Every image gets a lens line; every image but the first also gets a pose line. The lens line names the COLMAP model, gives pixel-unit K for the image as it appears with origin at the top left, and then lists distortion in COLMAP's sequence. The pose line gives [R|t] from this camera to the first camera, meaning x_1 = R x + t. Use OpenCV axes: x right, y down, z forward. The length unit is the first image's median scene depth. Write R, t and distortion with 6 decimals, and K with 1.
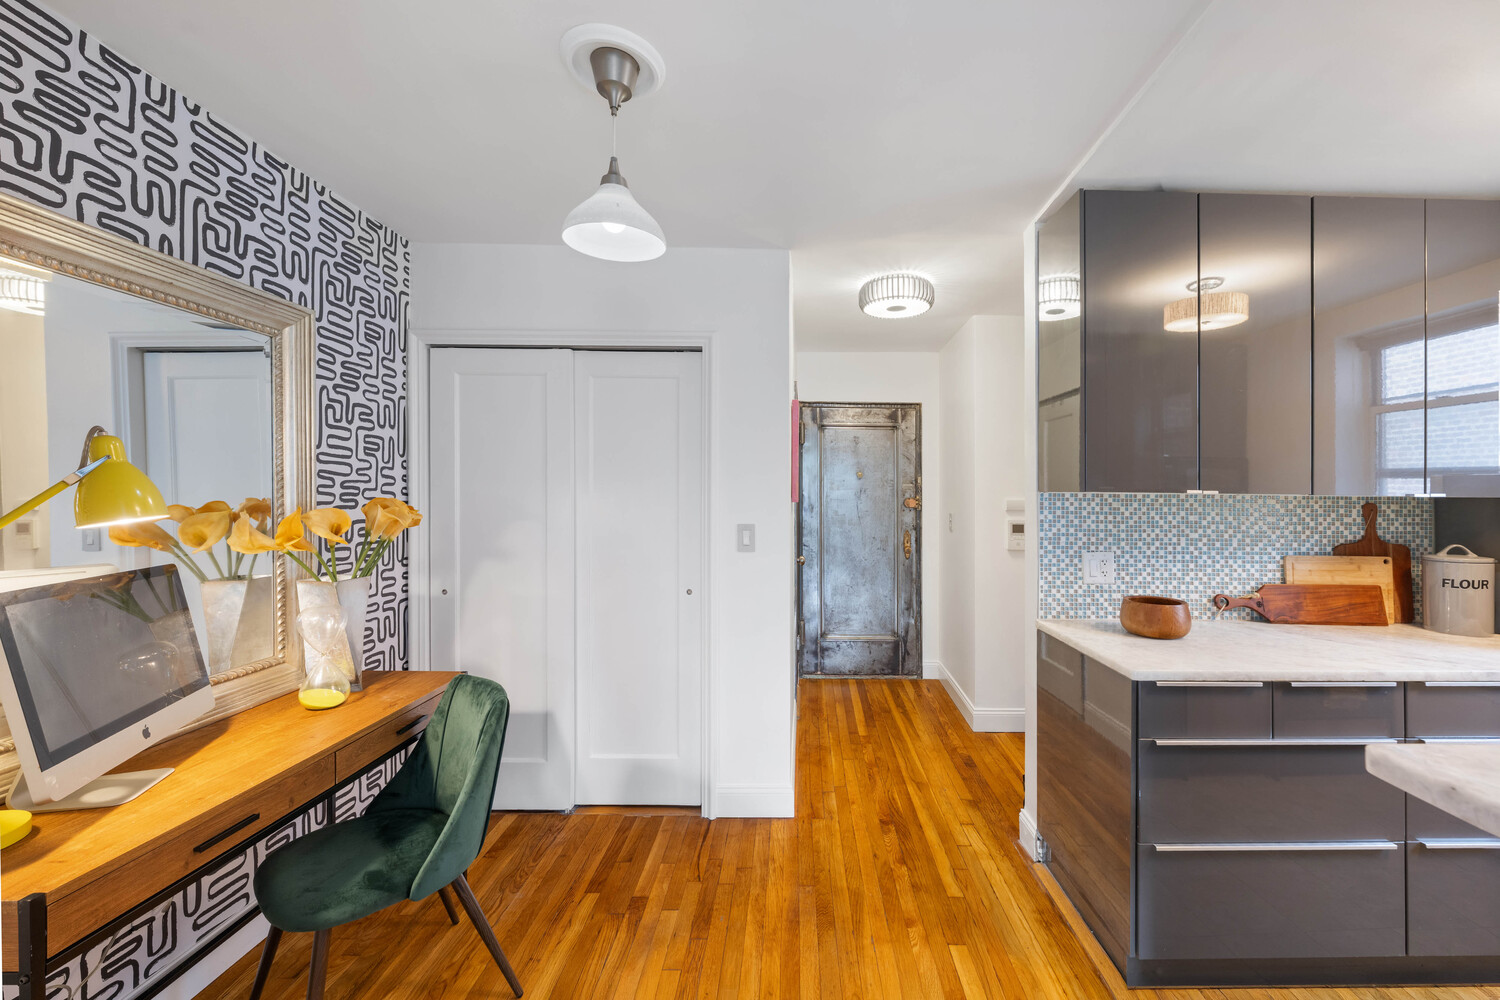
lens RADIAL K [[606.0, 0, 795.3], [0, 606.0, 473.7], [0, 0, 1]] dist [-0.009049, 0.000670]
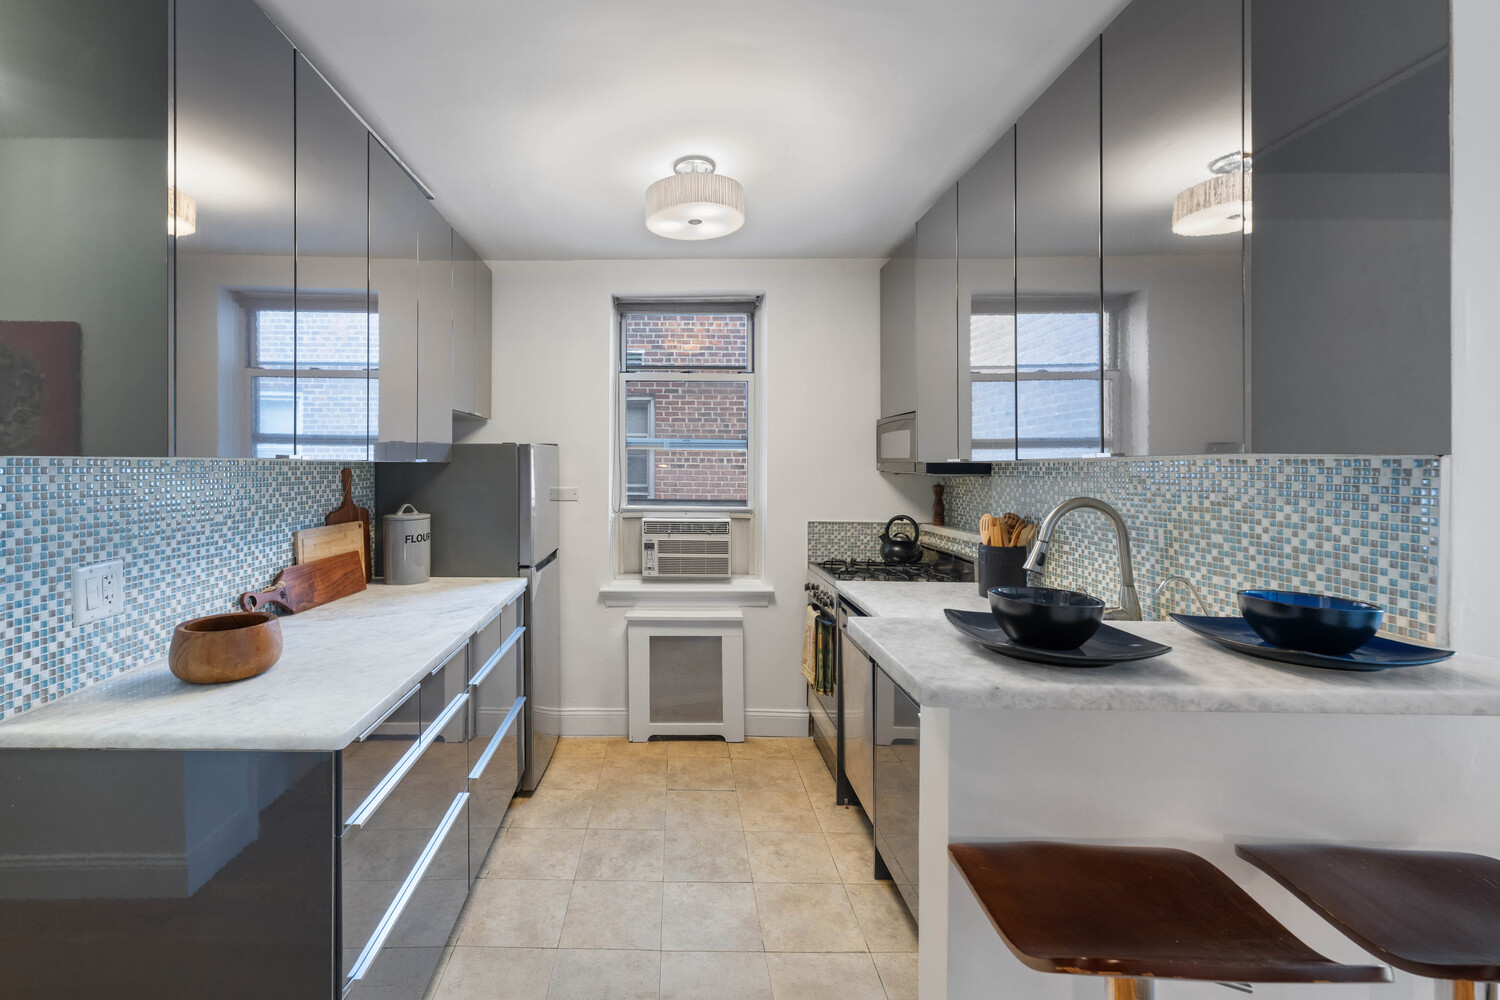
lens RADIAL K [[628.1, 0, 745.0], [0, 628.1, 463.9], [0, 0, 1]] dist [0.004408, 0.000448]
pose [[0.027300, -0.008743, 0.999589, -0.062047], [-0.035889, 0.999309, 0.009720, 0.009240], [-0.998983, -0.036139, 0.026967, 0.354955]]
